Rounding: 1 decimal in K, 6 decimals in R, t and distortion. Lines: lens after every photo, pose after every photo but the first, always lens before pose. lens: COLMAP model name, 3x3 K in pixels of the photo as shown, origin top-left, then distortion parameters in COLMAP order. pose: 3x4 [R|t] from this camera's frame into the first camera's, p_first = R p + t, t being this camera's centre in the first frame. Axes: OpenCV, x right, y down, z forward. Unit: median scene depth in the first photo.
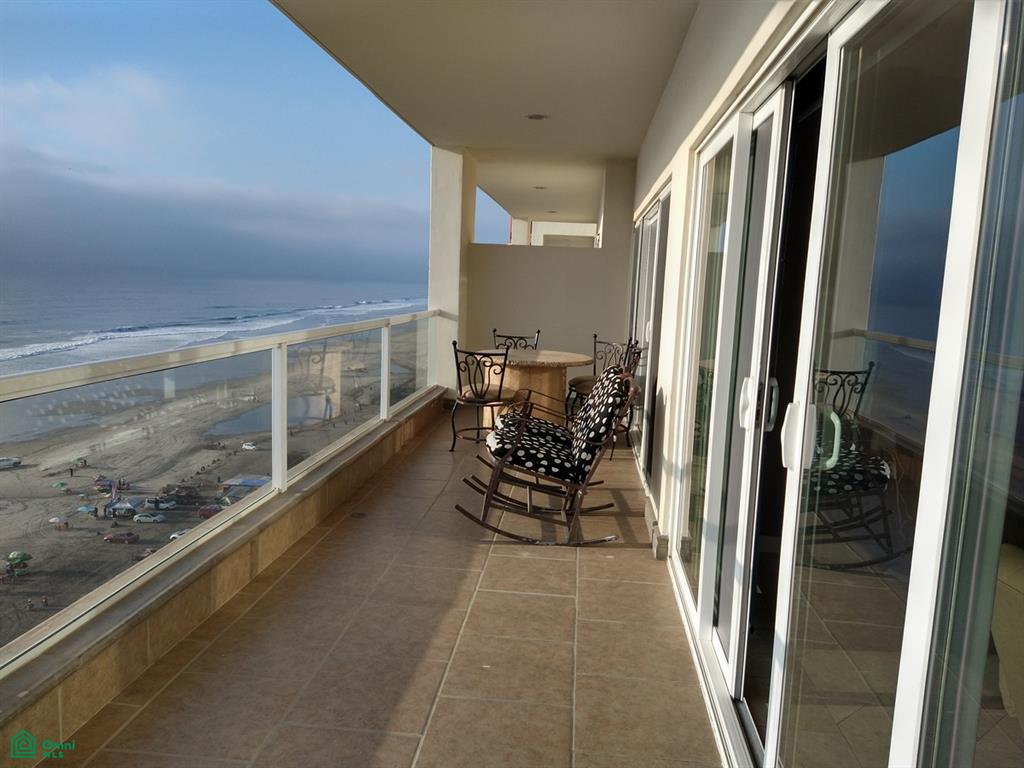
lens RADIAL K [[765.7, 0, 509.7], [0, 765.7, 368.7], [0, 0, 1]] dist [0.092556, -0.112635]
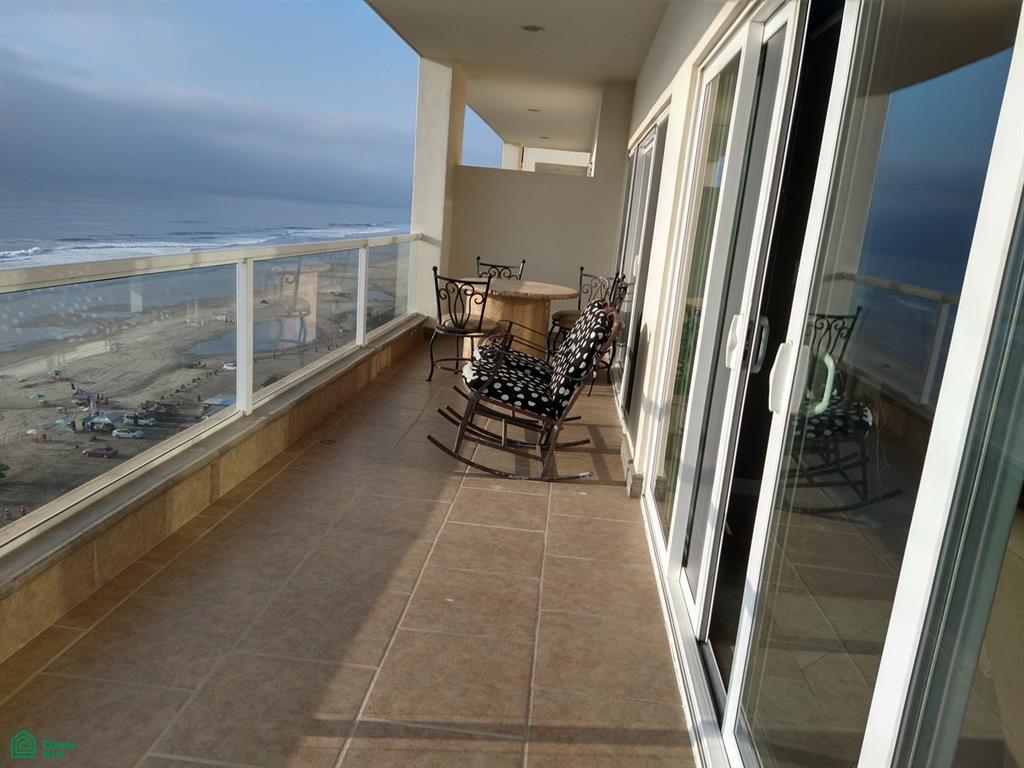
lens RADIAL K [[765.7, 0, 513.7], [0, 765.7, 382.4], [0, 0, 1]] dist [0.092556, -0.112635]
pose [[0.998738, 0.041553, 0.028194, 0.003305], [-0.044288, 0.993533, 0.104546, 0.001815], [-0.023668, -0.105663, 0.994120, 0.016195]]
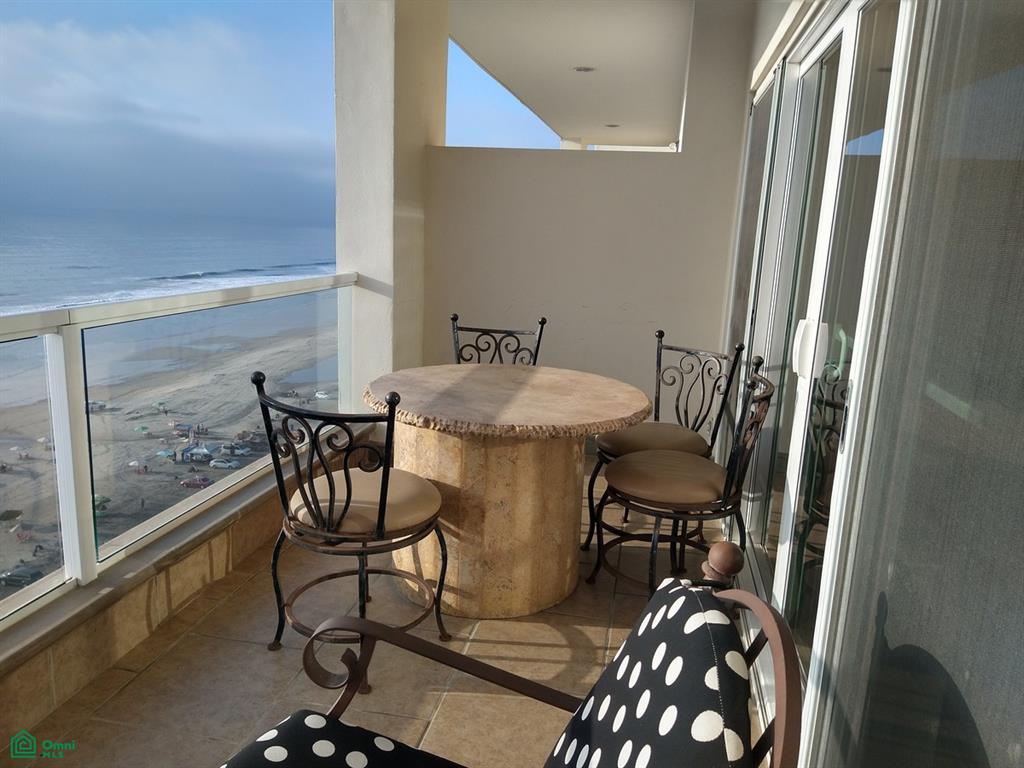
lens RADIAL K [[765.7, 0, 512.1], [0, 765.7, 379.7], [0, 0, 1]] dist [0.092556, -0.112635]
pose [[0.995496, 0.021457, -0.092342, 0.053114], [-0.014217, 0.996824, 0.078361, -0.041250], [0.093730, -0.076695, 0.992639, 0.424115]]
